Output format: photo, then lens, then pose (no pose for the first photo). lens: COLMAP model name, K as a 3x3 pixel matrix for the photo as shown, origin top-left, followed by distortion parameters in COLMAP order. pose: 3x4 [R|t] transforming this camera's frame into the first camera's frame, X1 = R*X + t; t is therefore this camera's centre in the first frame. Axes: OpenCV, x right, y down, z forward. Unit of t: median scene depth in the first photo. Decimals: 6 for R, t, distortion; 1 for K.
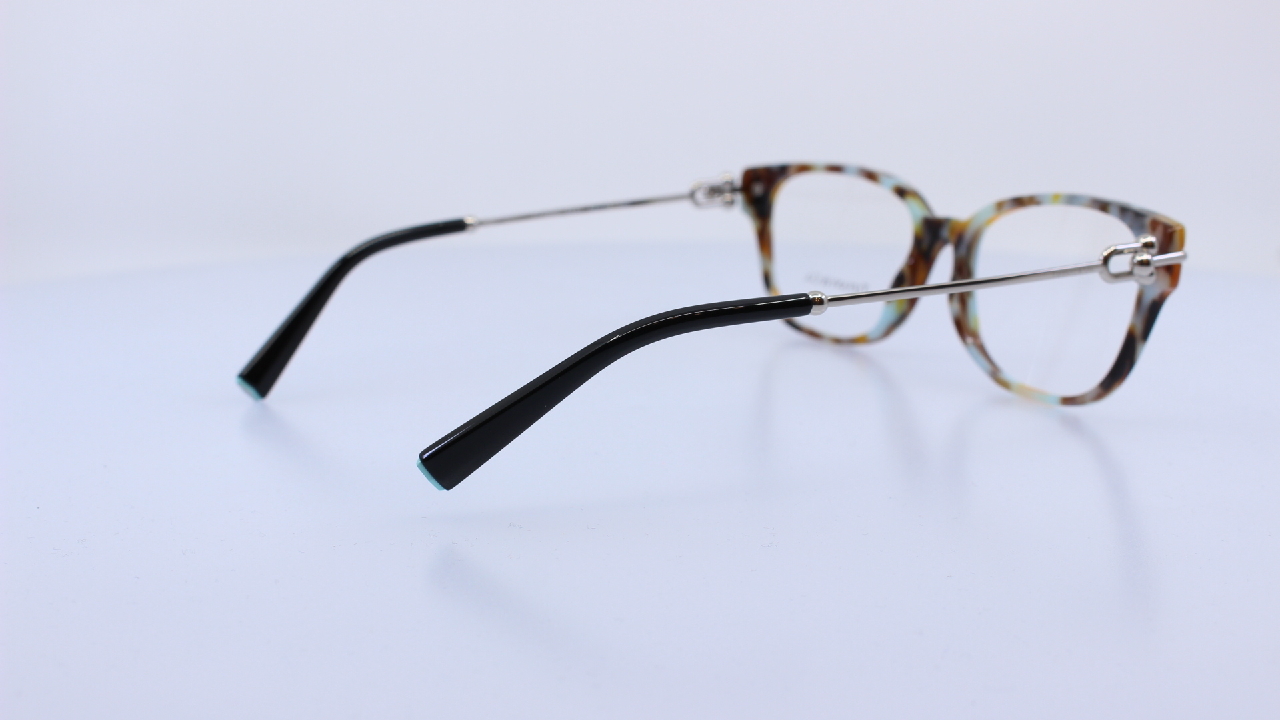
lens RADIAL K [[1618.0, 0, 639.9], [0, 1618.0, 361.3], [0, 0, 1]] dist [-0.126127, 0.000000]
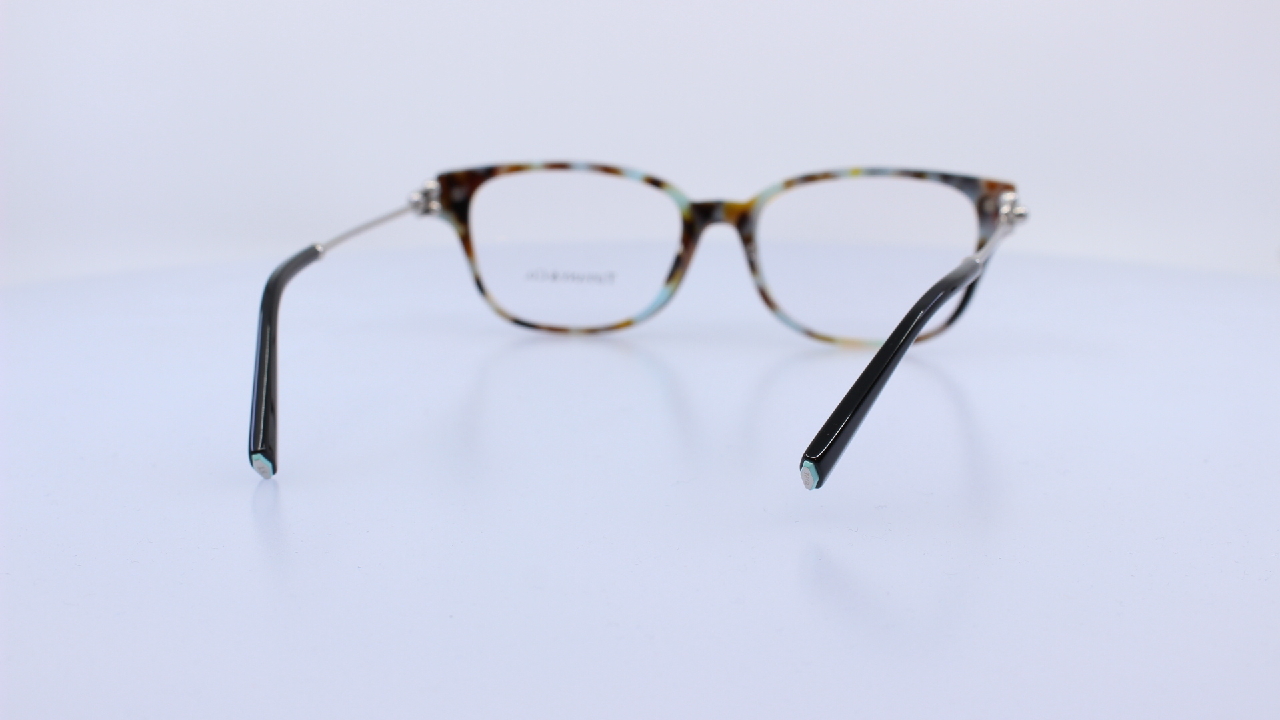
lens RADIAL K [[1618.0, 0, 642.5], [0, 1618.0, 359.9], [0, 0, 1]] dist [-0.126127, 0.000000]
pose [[0.700446, -0.146025, 0.698607, -0.608678], [0.150692, 0.987037, 0.055226, -0.048320], [-0.697615, 0.066592, 0.713371, 0.248746]]
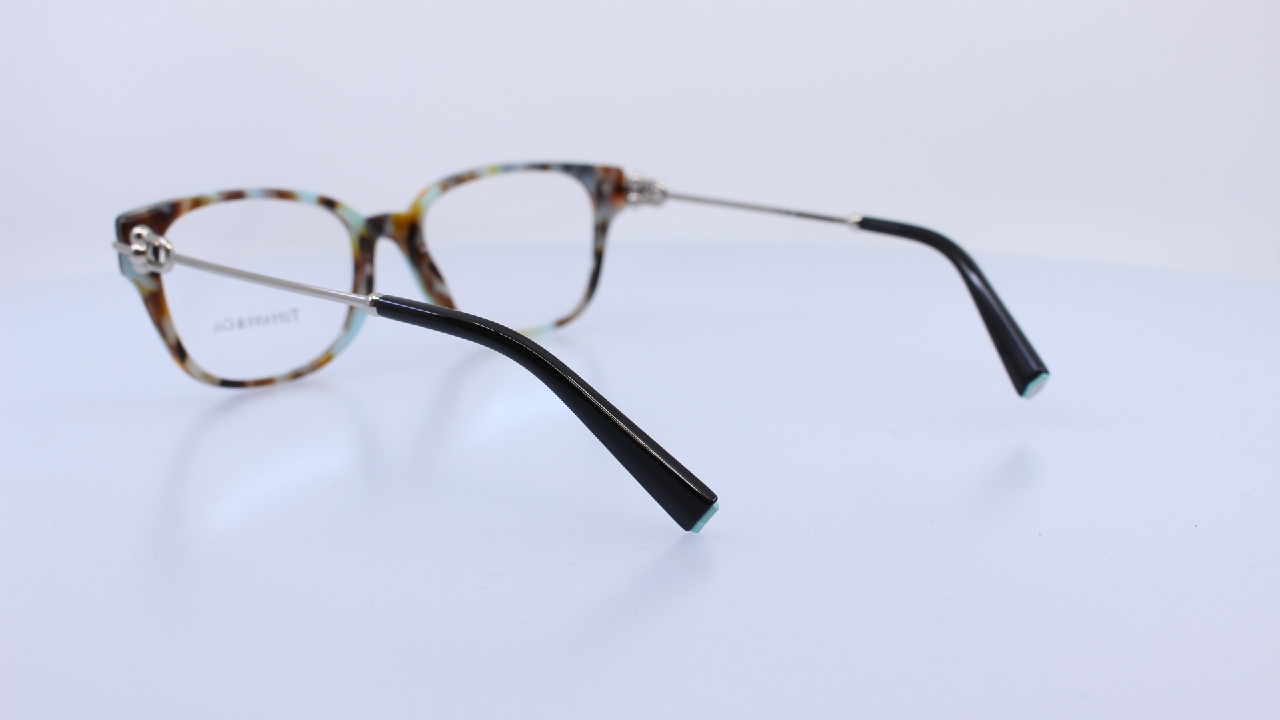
lens RADIAL K [[1618.0, 0, 635.8], [0, 1618.0, 356.4], [0, 0, 1]] dist [-0.126127, 0.000000]
pose [[-0.241609, -0.183873, 0.952794, -0.832768], [0.220478, 0.945801, 0.238432, -0.207573], [-0.944994, 0.267678, -0.187974, 1.030731]]
